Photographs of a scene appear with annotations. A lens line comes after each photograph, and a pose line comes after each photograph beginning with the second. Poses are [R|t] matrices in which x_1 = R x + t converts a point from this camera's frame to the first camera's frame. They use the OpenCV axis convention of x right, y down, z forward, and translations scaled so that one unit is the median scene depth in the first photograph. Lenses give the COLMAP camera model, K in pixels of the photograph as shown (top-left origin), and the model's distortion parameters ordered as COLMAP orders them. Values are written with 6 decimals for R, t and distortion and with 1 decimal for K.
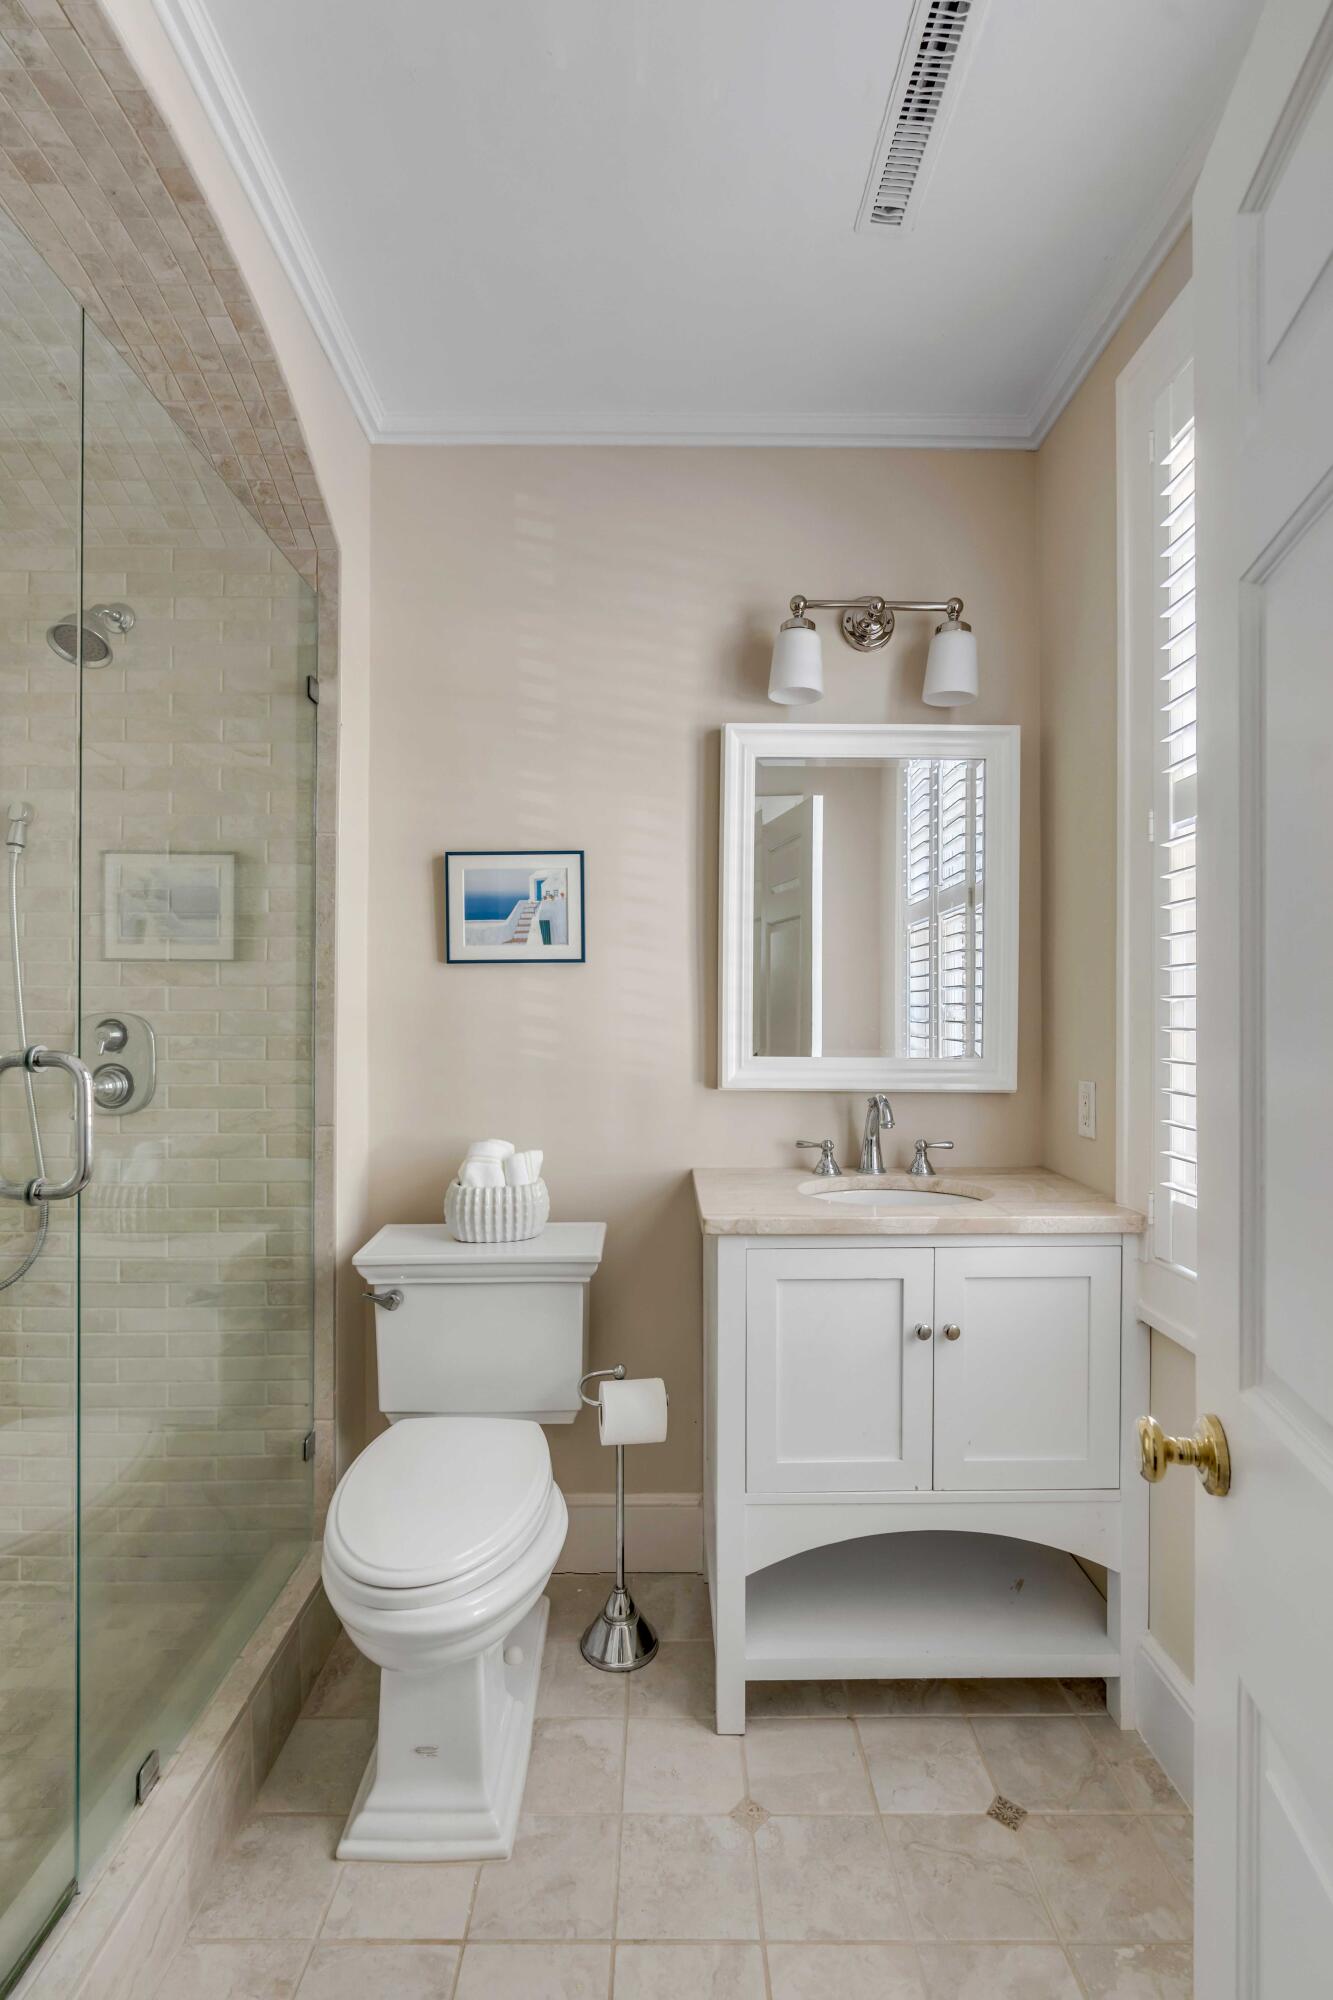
lens RADIAL K [[901.6, 0, 671.0], [0, 901.6, 1019.5], [0, 0, 1]] dist [-0.003539, 0.000786]
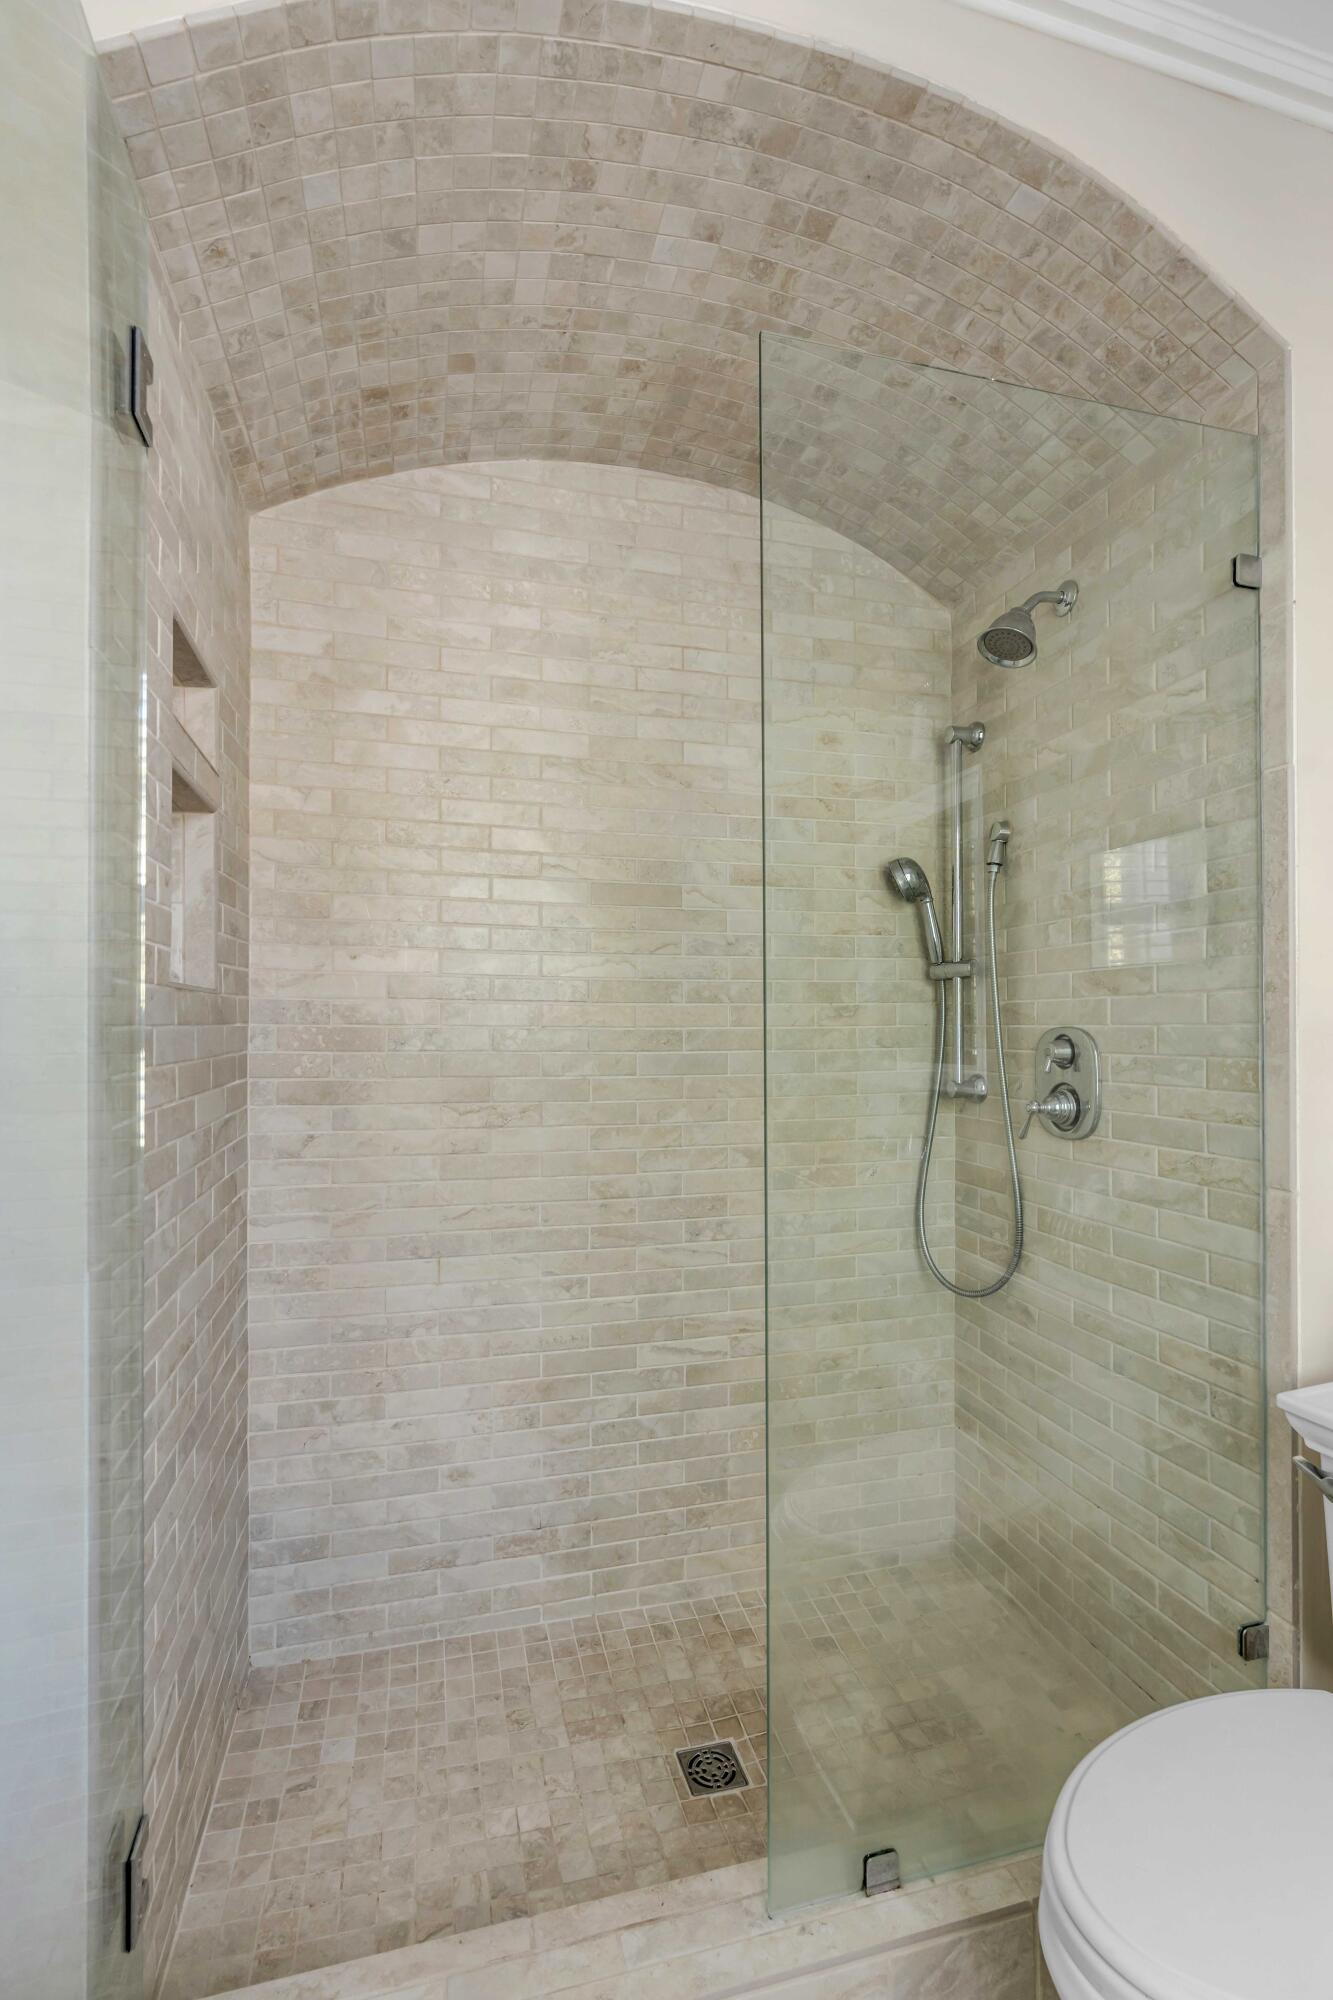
lens RADIAL K [[901.6, 0, 671.0], [0, 901.6, 1019.5], [0, 0, 1]] dist [-0.003539, 0.000786]
pose [[0.257577, -0.012364, -0.966179, 0.165477], [0.001338, 0.999922, -0.012439, -0.004434], [0.966257, 0.001911, 0.257573, 0.373155]]
